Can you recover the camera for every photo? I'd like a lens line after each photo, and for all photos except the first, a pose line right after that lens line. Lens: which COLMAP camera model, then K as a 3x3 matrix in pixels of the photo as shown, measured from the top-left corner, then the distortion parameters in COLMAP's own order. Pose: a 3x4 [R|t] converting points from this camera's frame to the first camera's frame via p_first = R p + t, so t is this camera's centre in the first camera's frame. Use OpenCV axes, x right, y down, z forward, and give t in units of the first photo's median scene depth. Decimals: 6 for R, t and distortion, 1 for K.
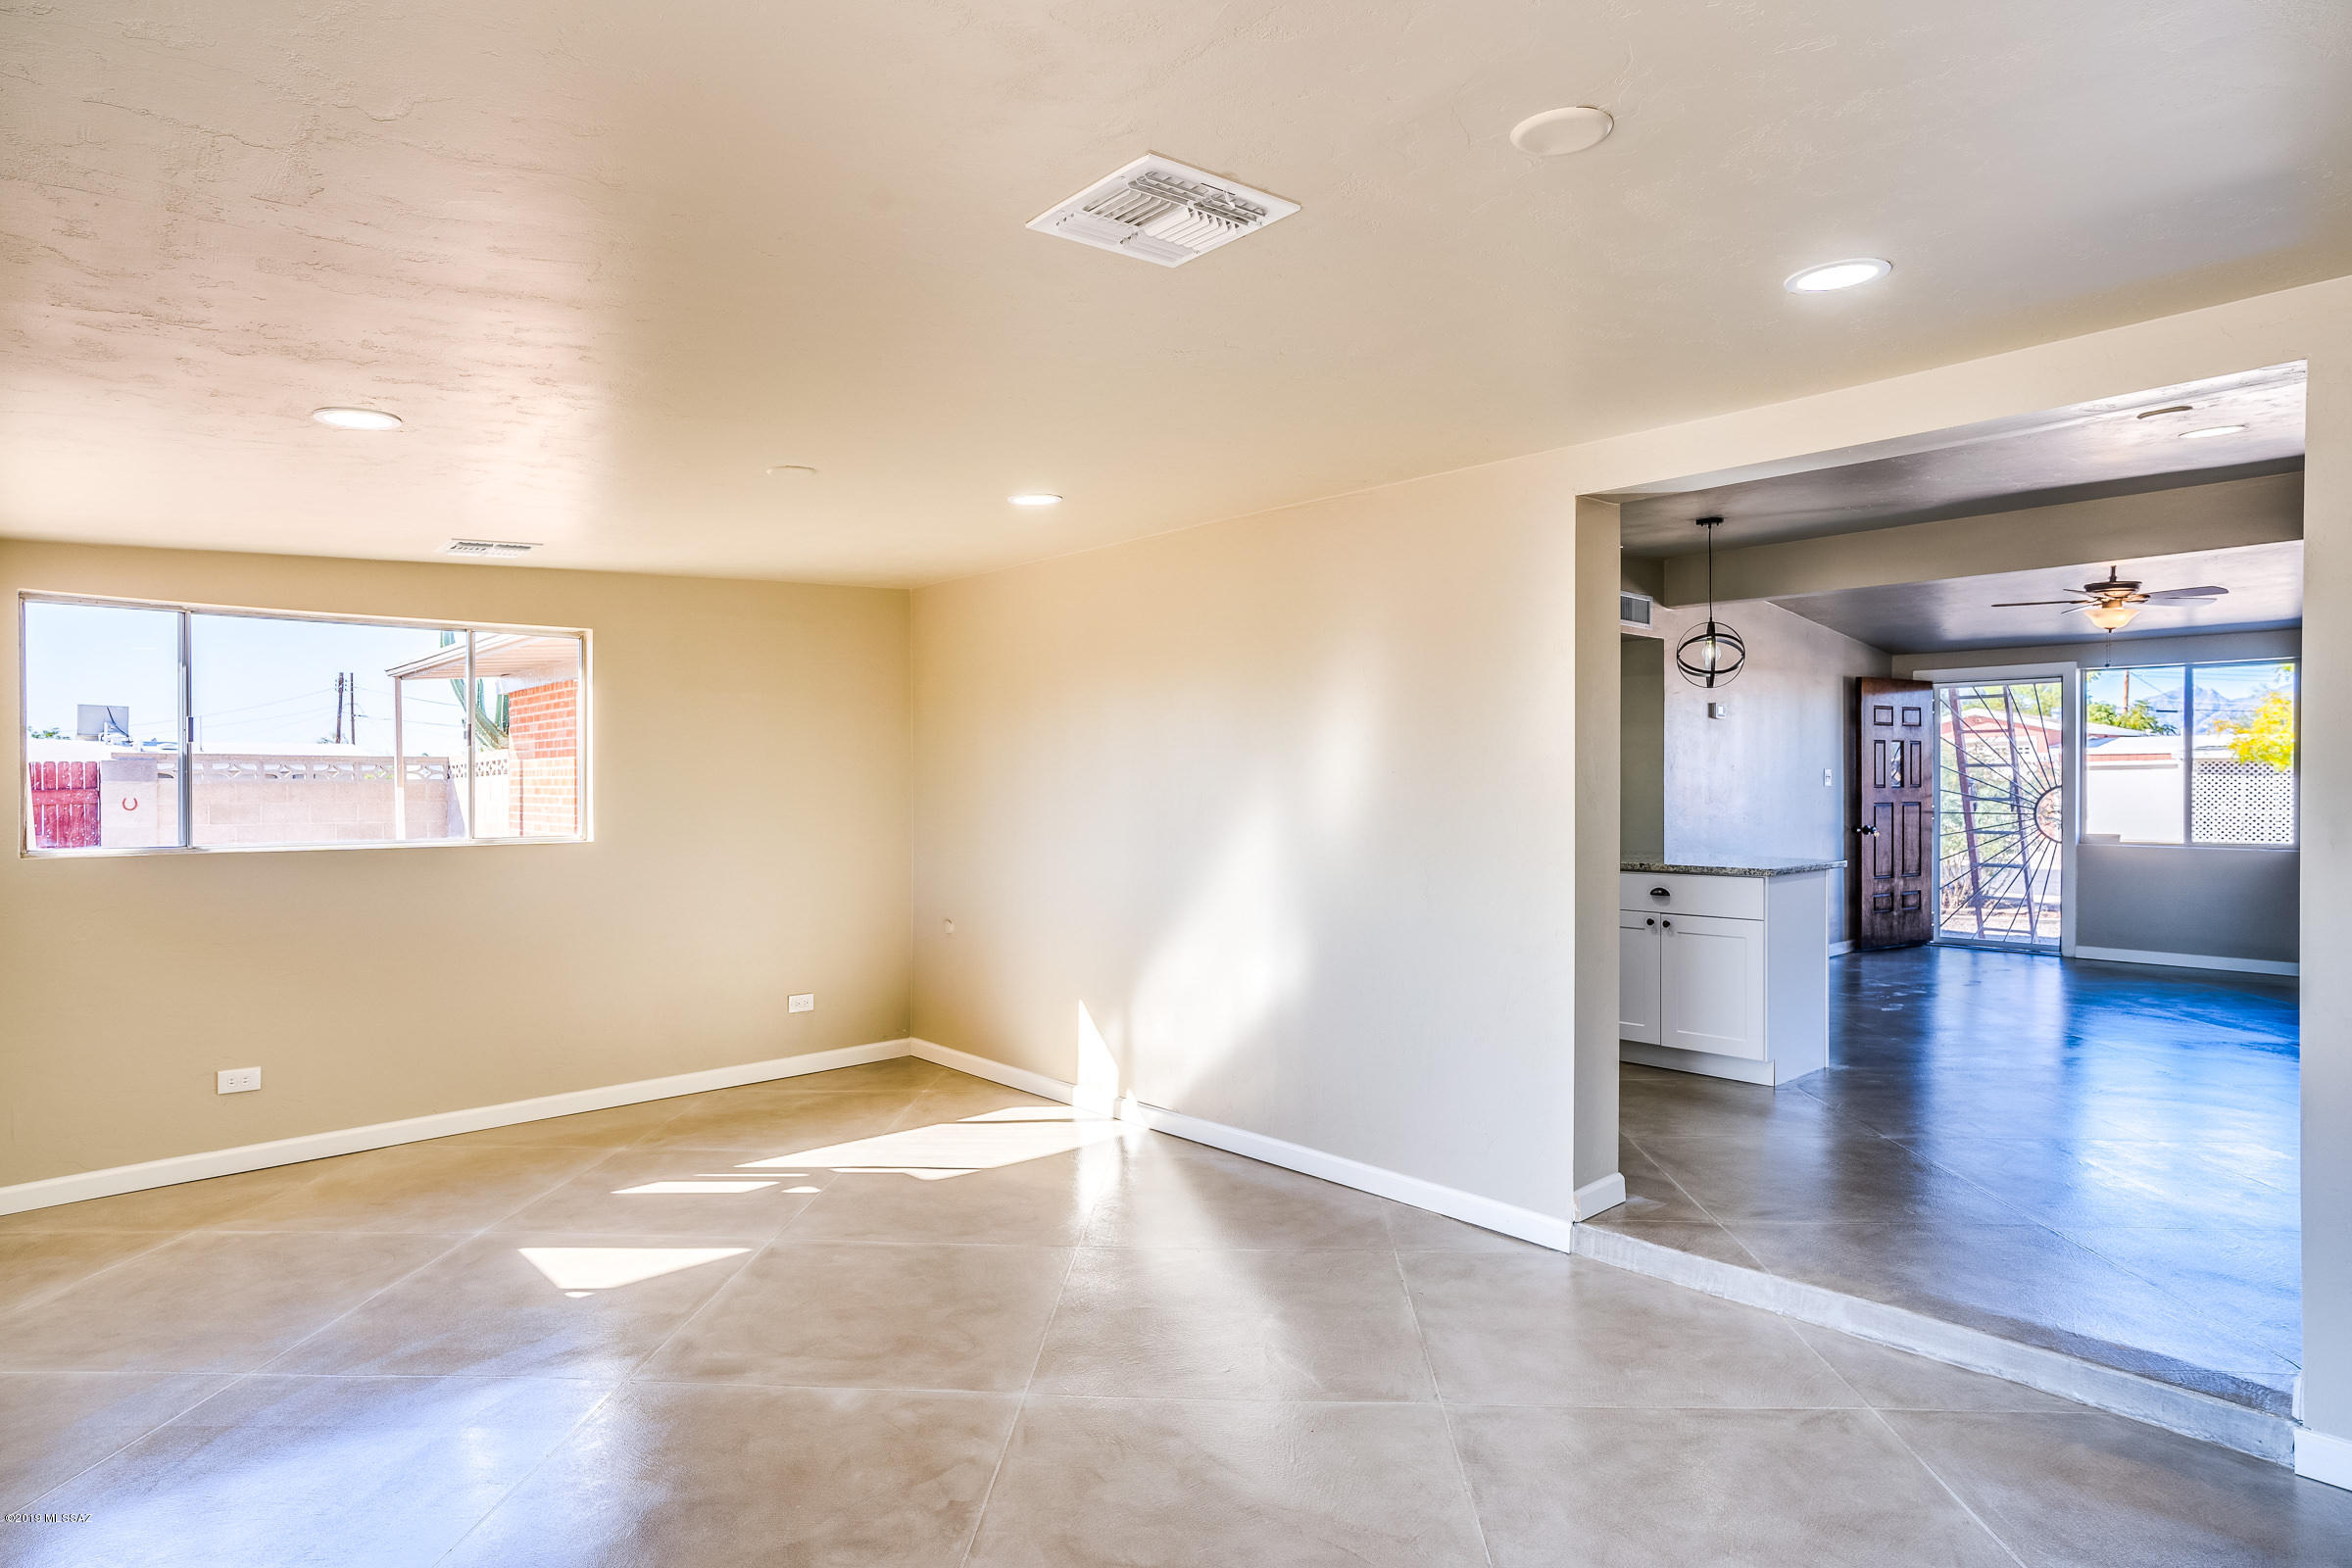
lens RADIAL K [[1278.0, 0, 1166.9], [0, 1278.0, 794.2], [0, 0, 1]] dist [-0.064041, 0.041190]
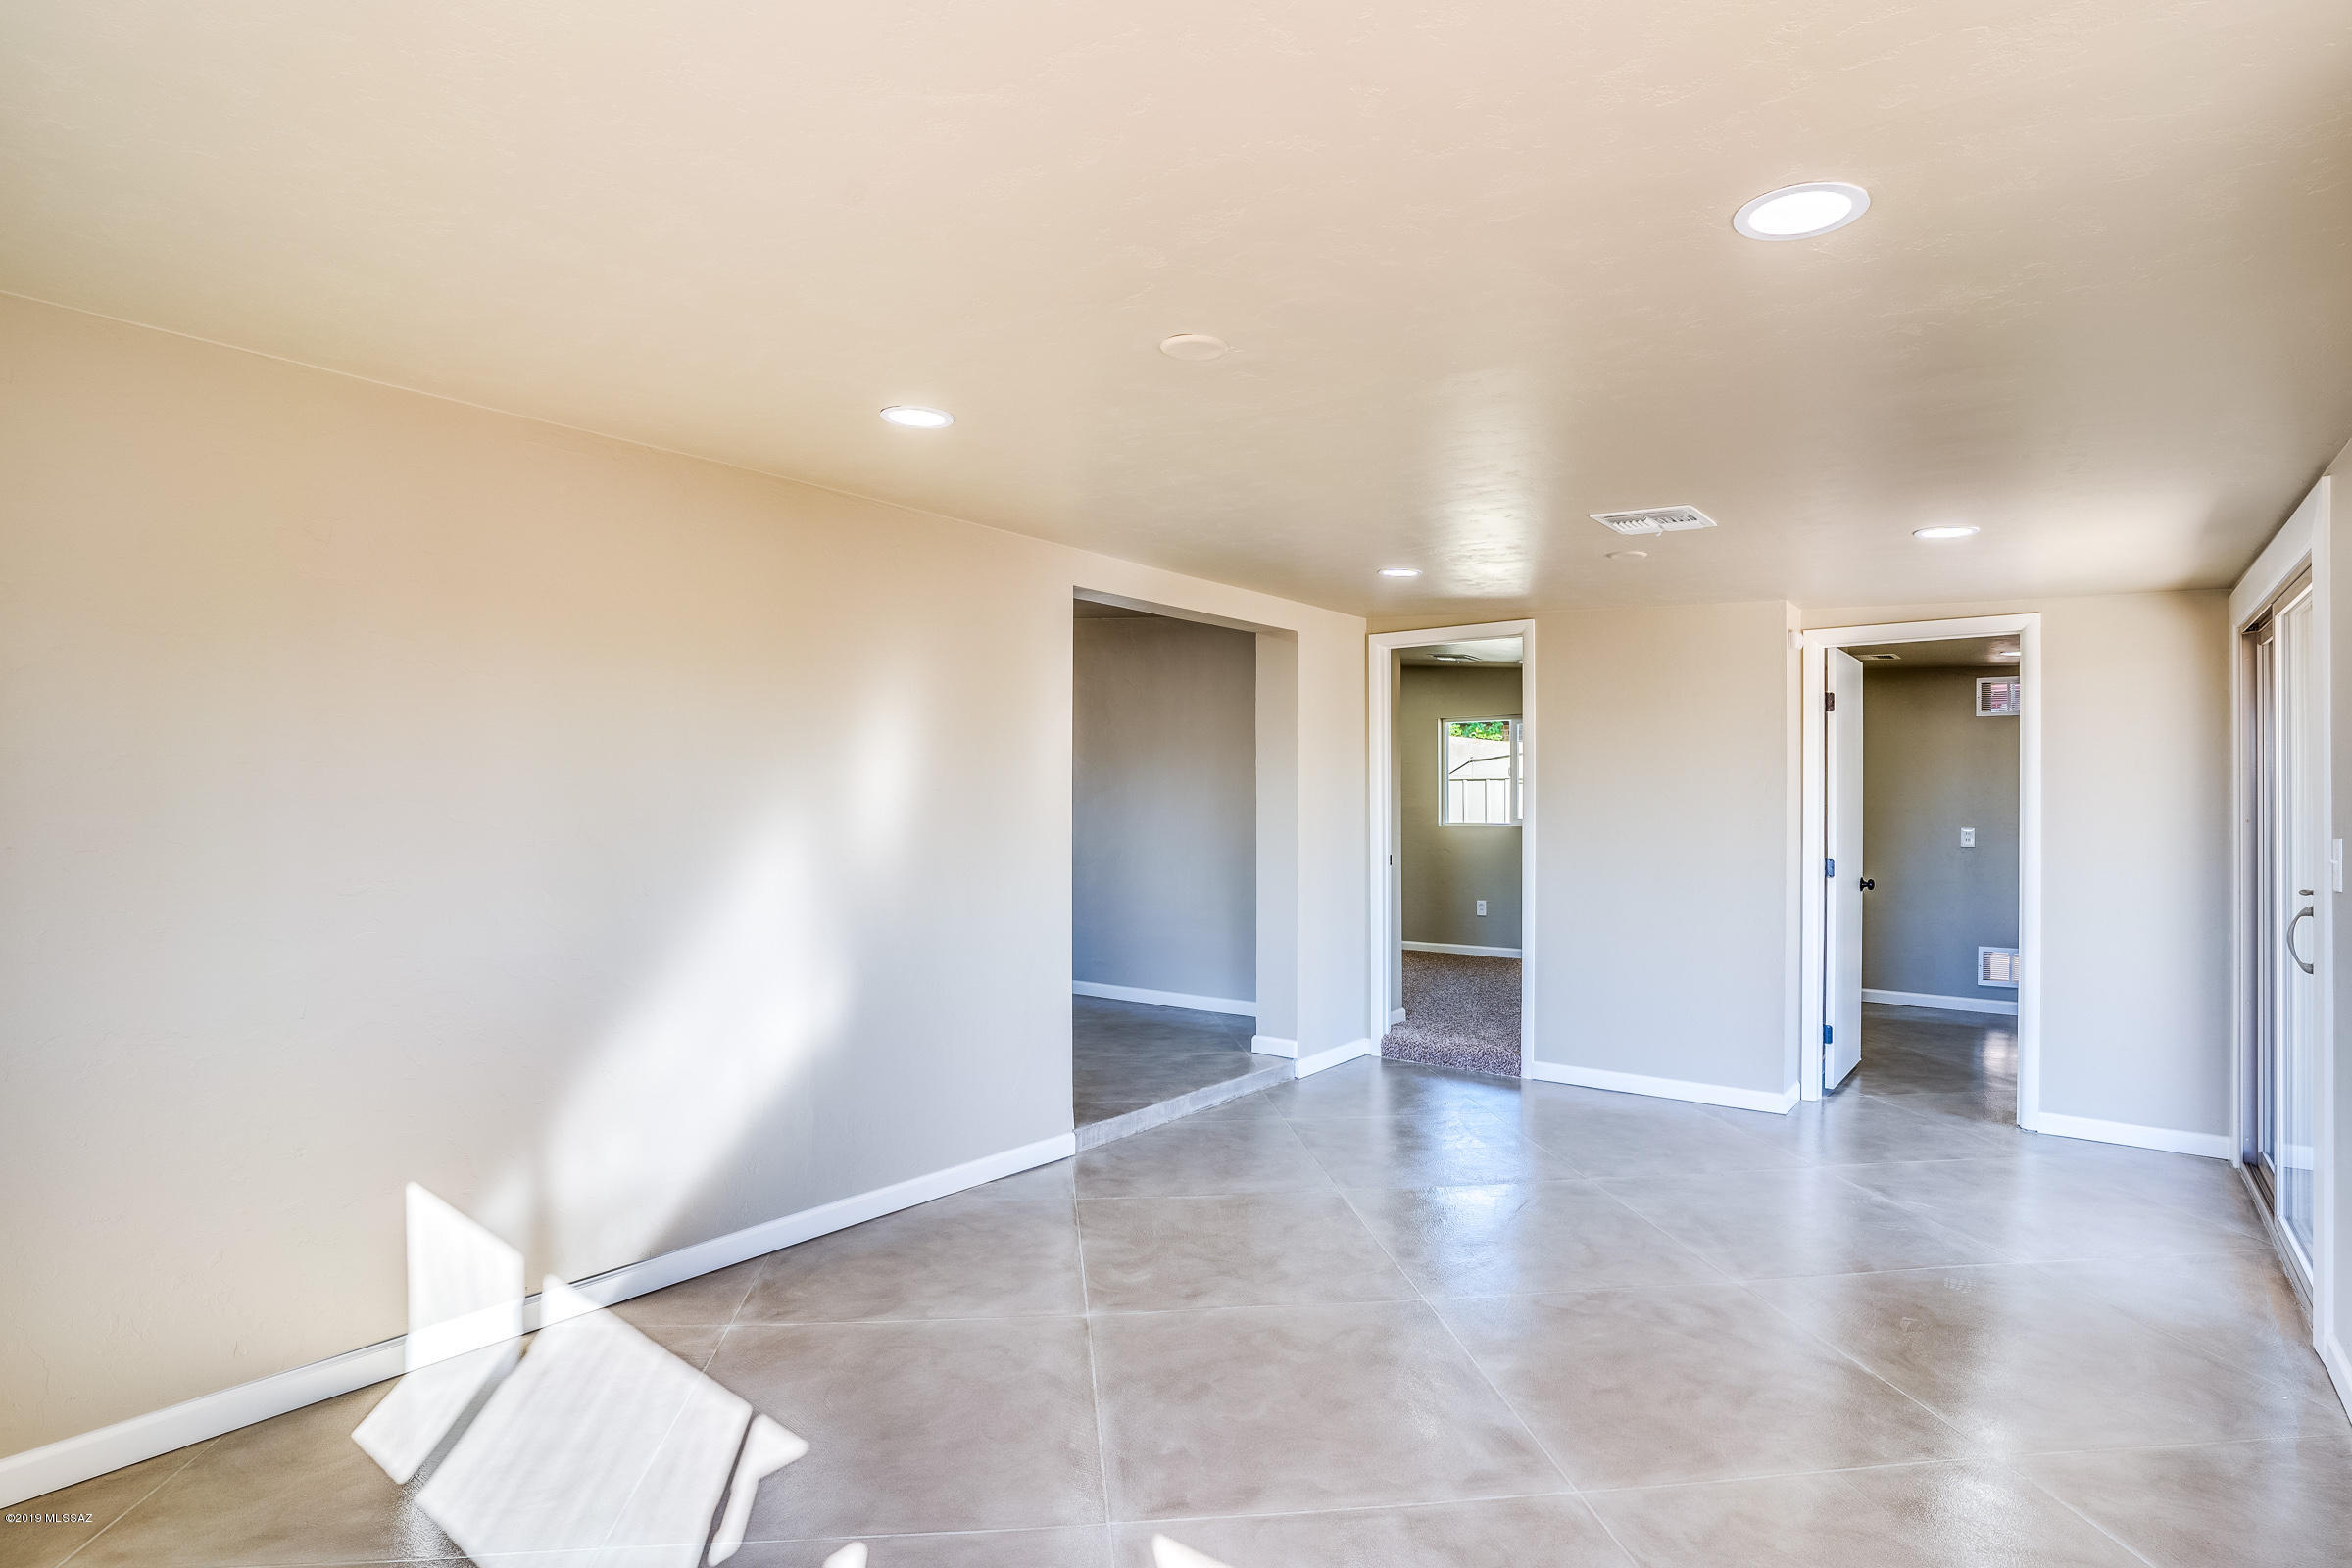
lens RADIAL K [[1174.3, 0, 1178.9], [0, 1174.3, 788.3], [0, 0, 1]] dist [-0.083499, 0.039873]
pose [[-0.163813, 0.009359, 0.986447, -0.906907], [0.004056, 0.999953, -0.008814, -0.009884], [-0.986483, 0.002558, -0.163843, 1.086743]]
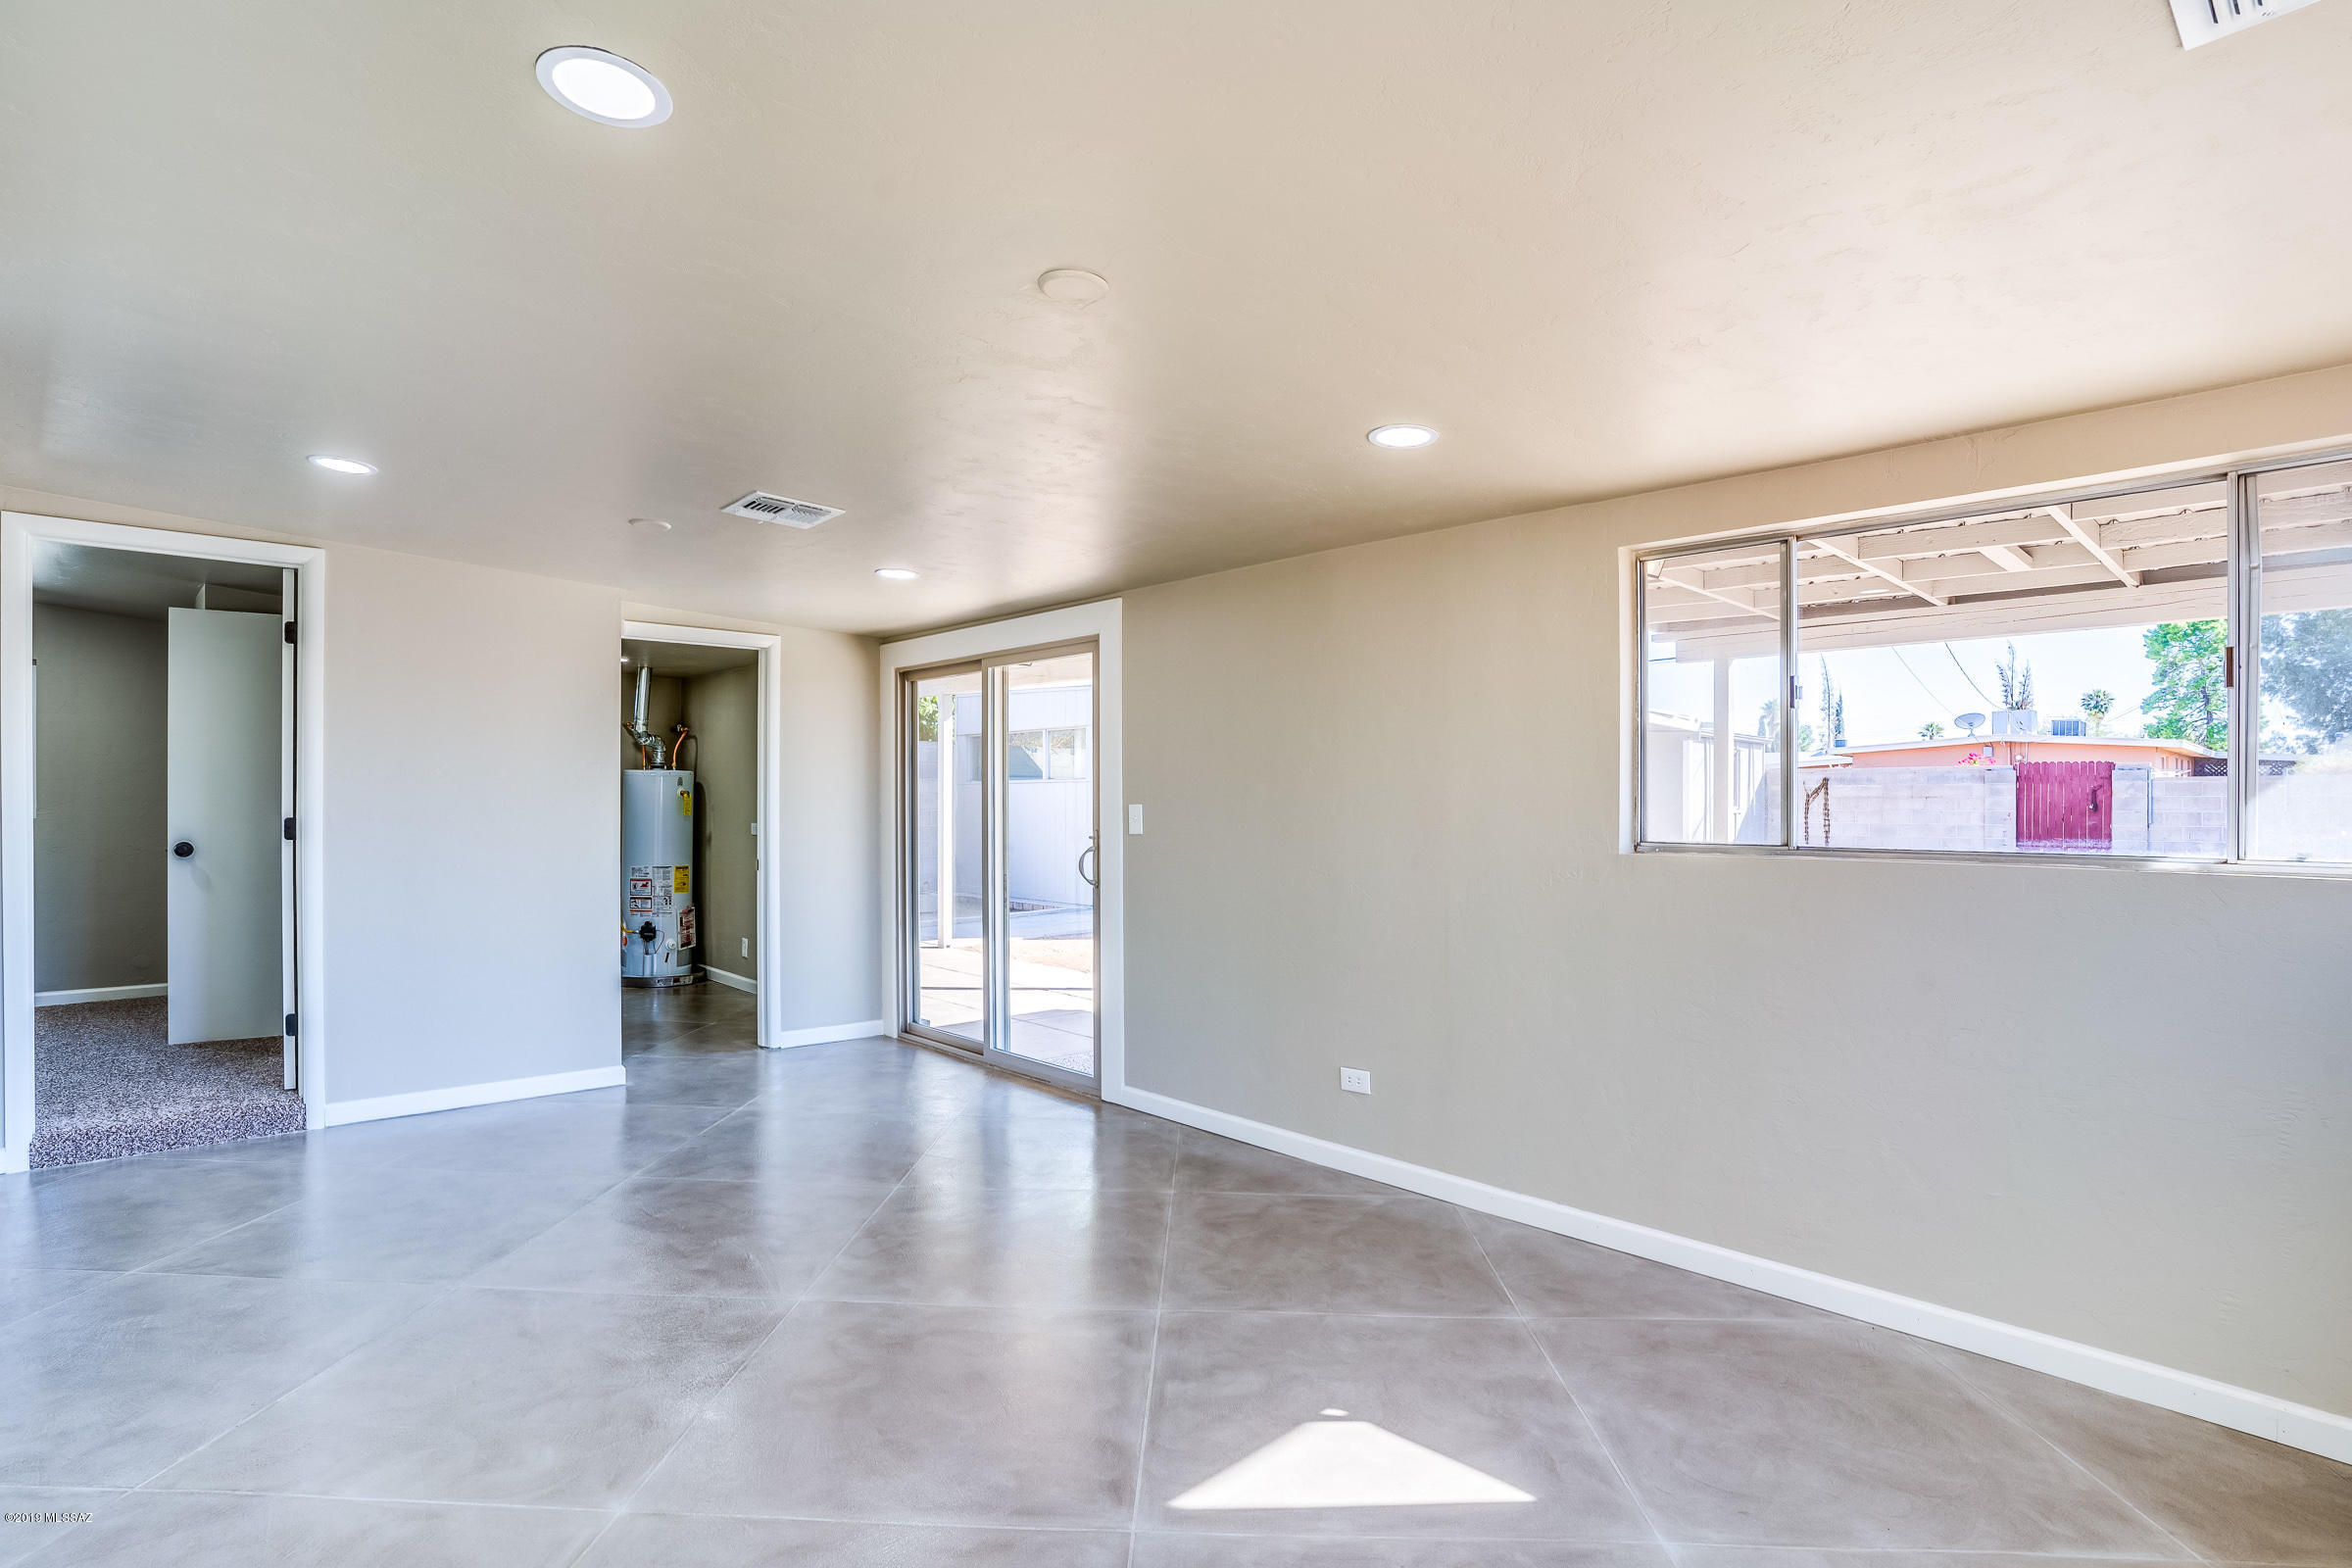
lens RADIAL K [[1174.2, 0, 1149.7], [0, 1174.2, 801.0], [0, 0, 1]] dist [-0.094847, 0.042830]
pose [[-0.999991, -0.001644, -0.003883, -0.326121], [-0.001649, 0.999998, 0.001348, 0.016637], [0.003881, 0.001354, -0.999992, 1.562424]]
